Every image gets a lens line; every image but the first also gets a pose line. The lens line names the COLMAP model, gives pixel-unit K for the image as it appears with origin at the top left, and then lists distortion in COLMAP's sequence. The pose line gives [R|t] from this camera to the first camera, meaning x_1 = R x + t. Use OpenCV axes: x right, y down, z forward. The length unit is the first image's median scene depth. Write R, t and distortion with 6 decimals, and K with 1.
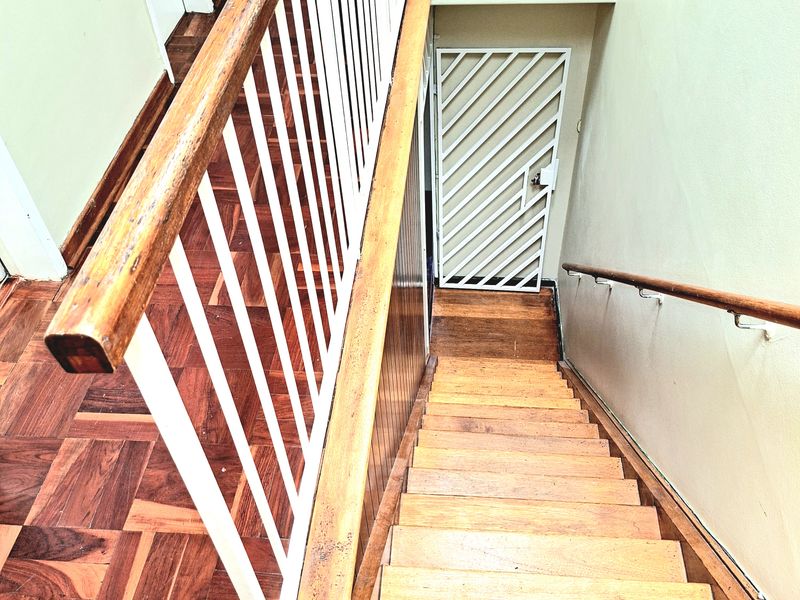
lens RADIAL K [[723.0, 0, 401.1], [0, 723.0, 298.5], [0, 0, 1]] dist [0.099429, 0.005410]
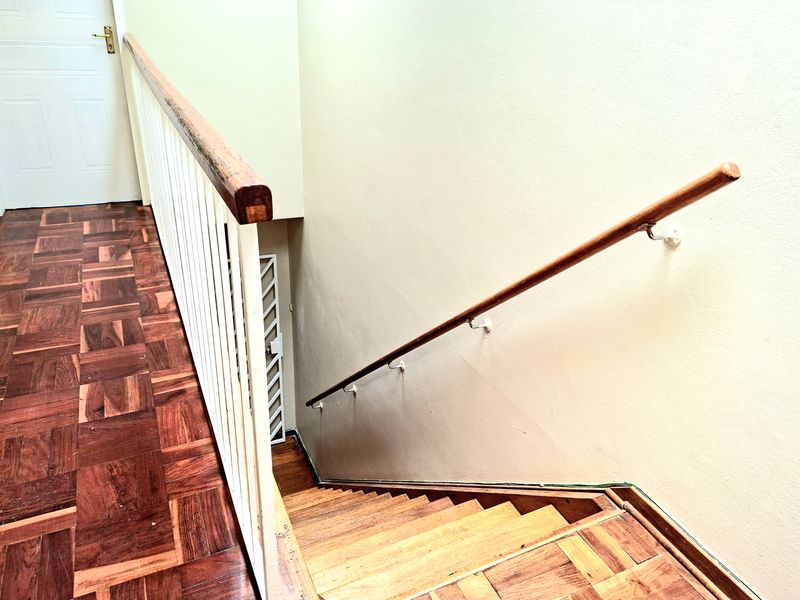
lens RADIAL K [[563.9, 0, 401.9], [0, 563.9, 301.7], [0, 0, 1]] dist [0.065175, -0.036902]
pose [[0.864632, -0.149311, 0.479706, -0.168393], [0.292901, 0.925573, -0.239840, 0.142312], [-0.408193, 0.347880, 0.844013, -0.021654]]
